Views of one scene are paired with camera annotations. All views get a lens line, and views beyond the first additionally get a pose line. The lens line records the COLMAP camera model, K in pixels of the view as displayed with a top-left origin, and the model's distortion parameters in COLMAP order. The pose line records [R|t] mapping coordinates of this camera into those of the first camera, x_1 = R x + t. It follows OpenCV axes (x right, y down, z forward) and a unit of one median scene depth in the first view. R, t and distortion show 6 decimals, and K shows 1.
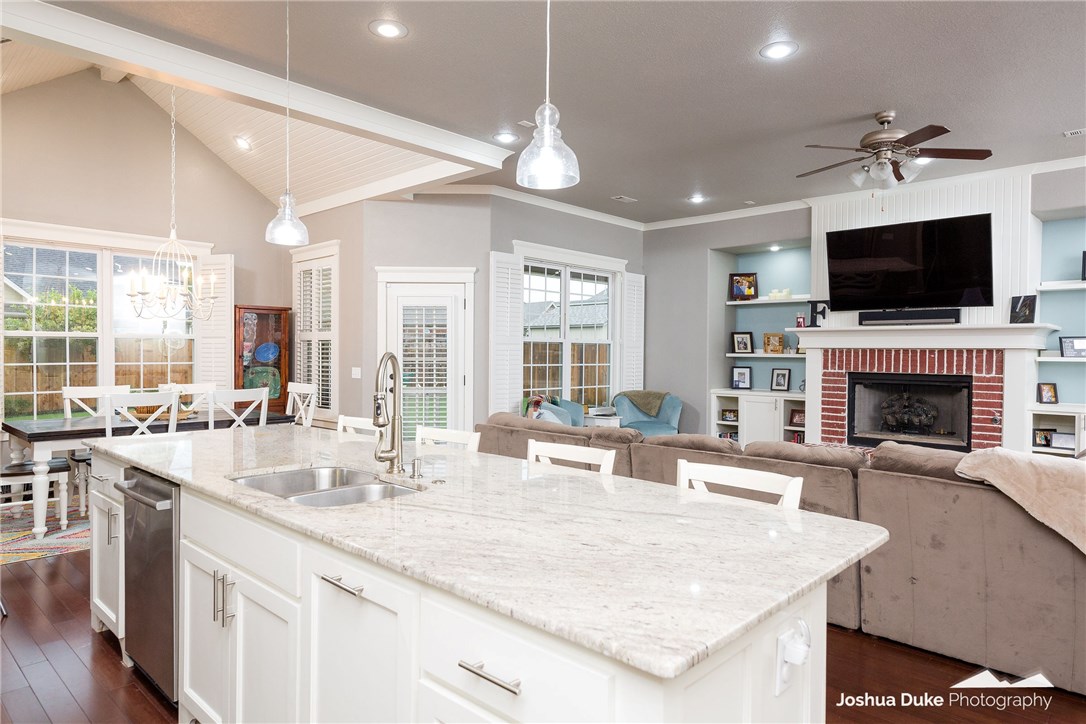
lens RADIAL K [[659.0, 0, 541.4], [0, 659.0, 358.8], [0, 0, 1]] dist [0.005947, 0.001438]
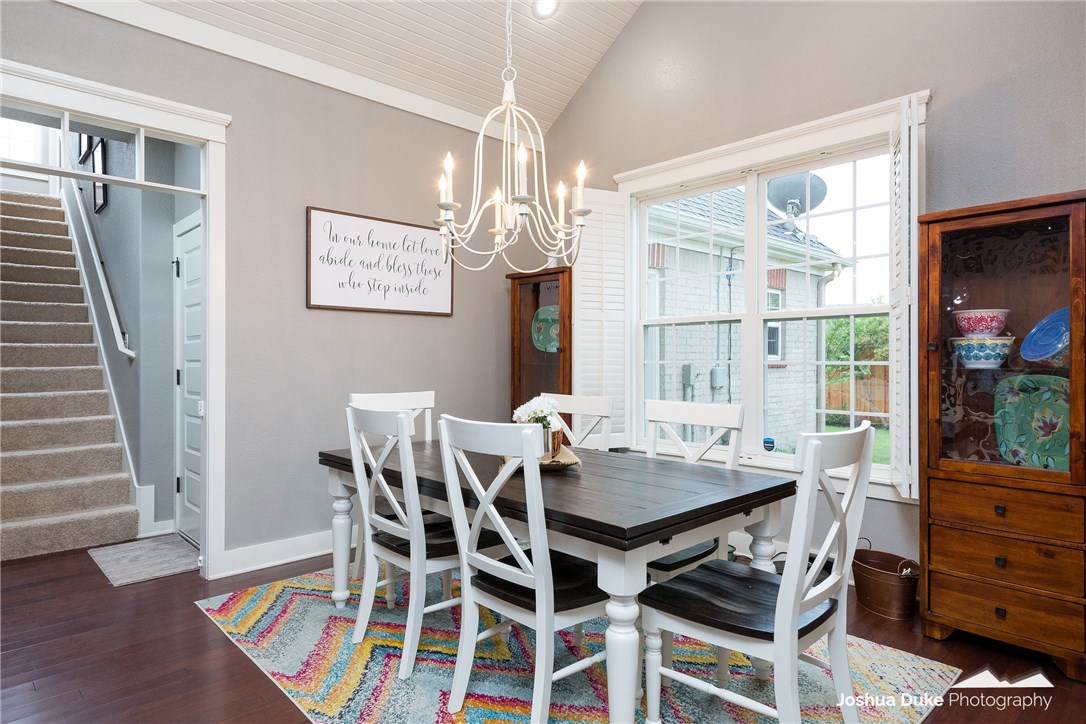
lens RADIAL K [[626.4, 0, 543.0], [0, 626.4, 362.0], [0, 0, 1]] dist [0.001585, 0.000262]
pose [[-0.050798, -0.002358, -0.998706, -0.074485], [-0.011791, 0.999929, -0.001762, 0.009815], [0.998639, 0.011686, -0.050823, 0.819957]]
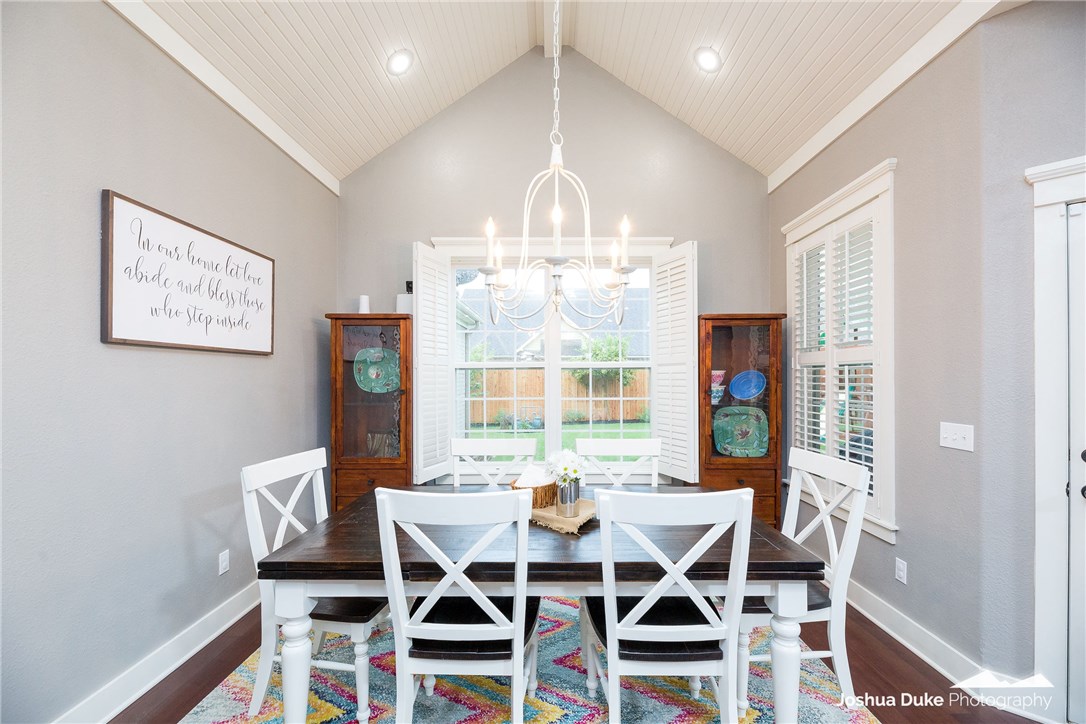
lens RADIAL K [[443.9, 0, 547.9], [0, 443.9, 377.3], [0, 0, 1]] dist [-0.001459, -0.000350]
pose [[0.685005, -0.008485, -0.728489, -0.249036], [-0.000605, 0.999925, -0.012216, -0.012923], [0.728538, 0.008809, 0.684949, 0.598284]]
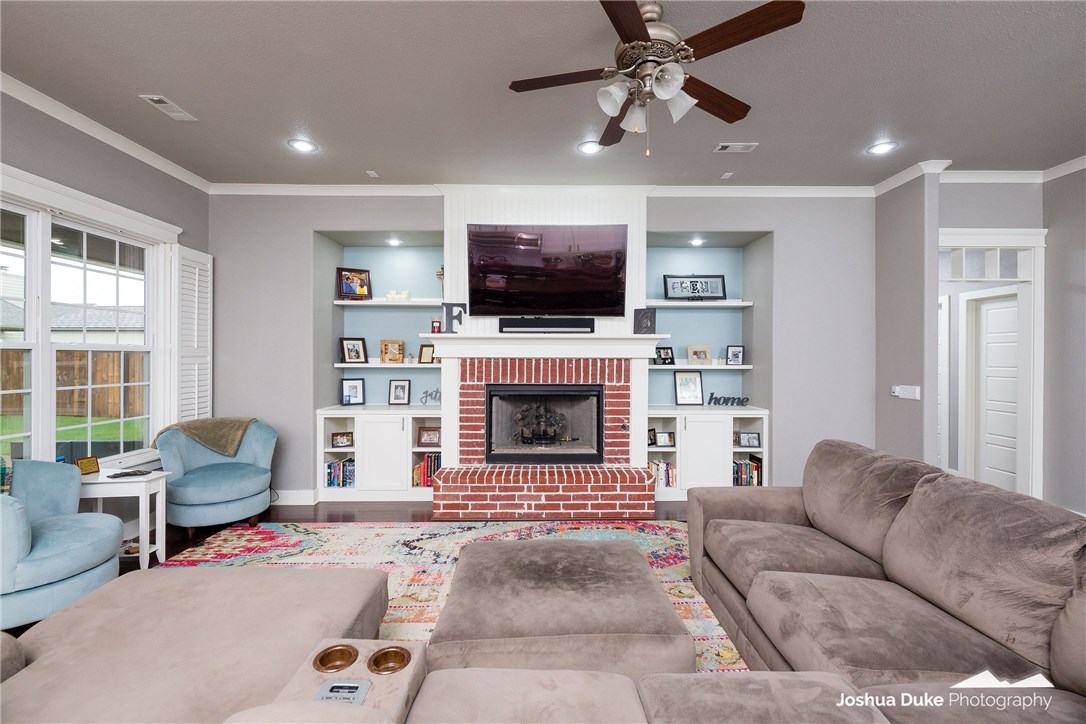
lens RADIAL K [[464.2, 0, 544.5], [0, 464.2, 358.4], [0, 0, 1]] dist [0.000711, -0.000322]
pose [[0.714976, -0.008370, 0.699099, 0.075825], [0.011157, 0.999938, 0.000562, -0.014196], [-0.699060, 0.007398, 0.715024, 0.485277]]
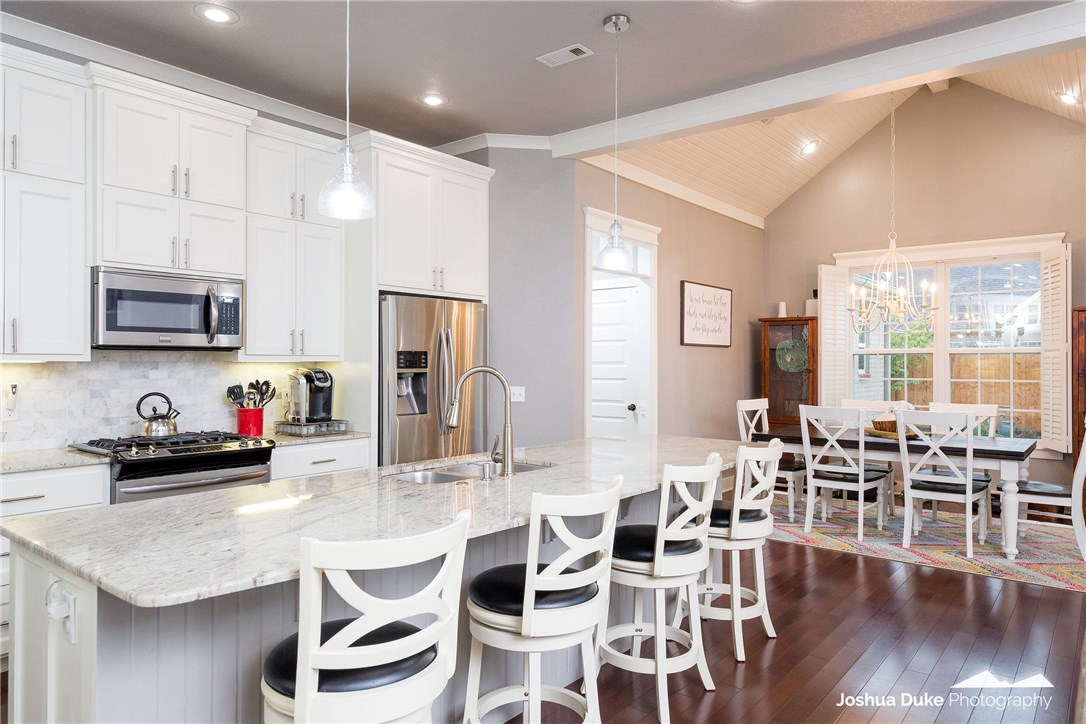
lens RADIAL K [[698.7, 0, 543.0], [0, 698.7, 362.0], [0, 0, 1]] dist [0.002351, 0.000811]
pose [[0.074614, -0.007989, -0.997181, 0.321166], [-0.013007, 0.999875, -0.008984, -0.002246], [0.997128, 0.013640, 0.074500, 0.329390]]
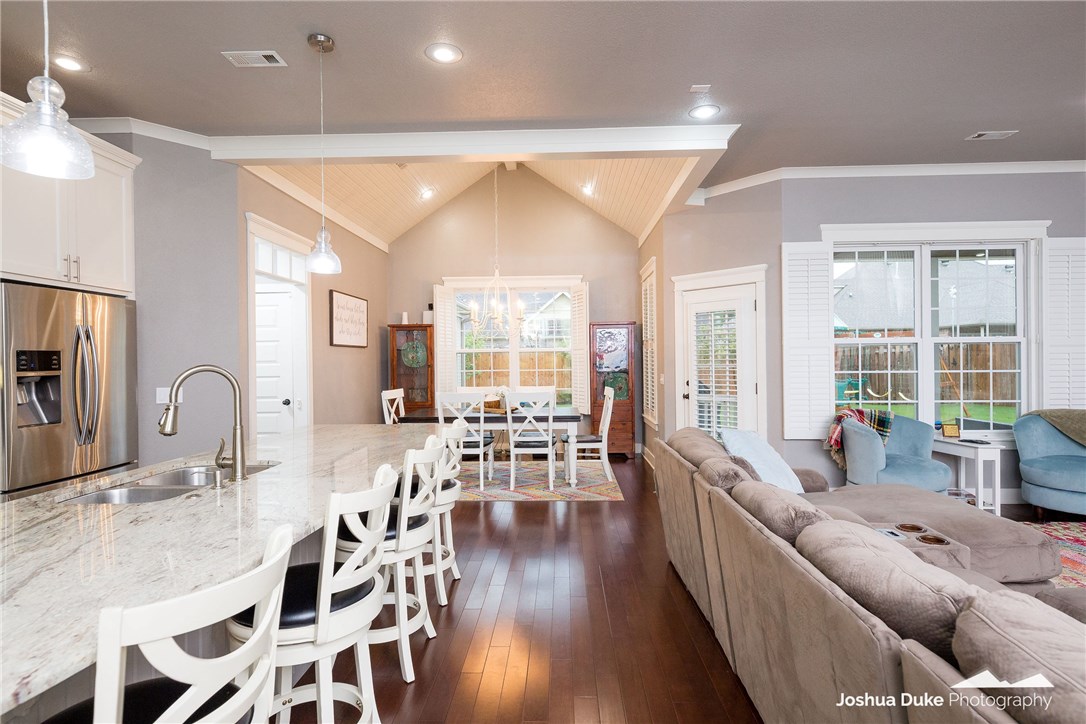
lens RADIAL K [[549.9, 0, 545.0], [0, 549.9, 360.1], [0, 0, 1]] dist [0.007819, -0.000707]
pose [[0.662242, -0.014051, -0.749159, 0.257552], [0.008649, 0.999901, -0.011108, -0.000967], [0.749240, 0.000877, 0.662298, 0.267013]]
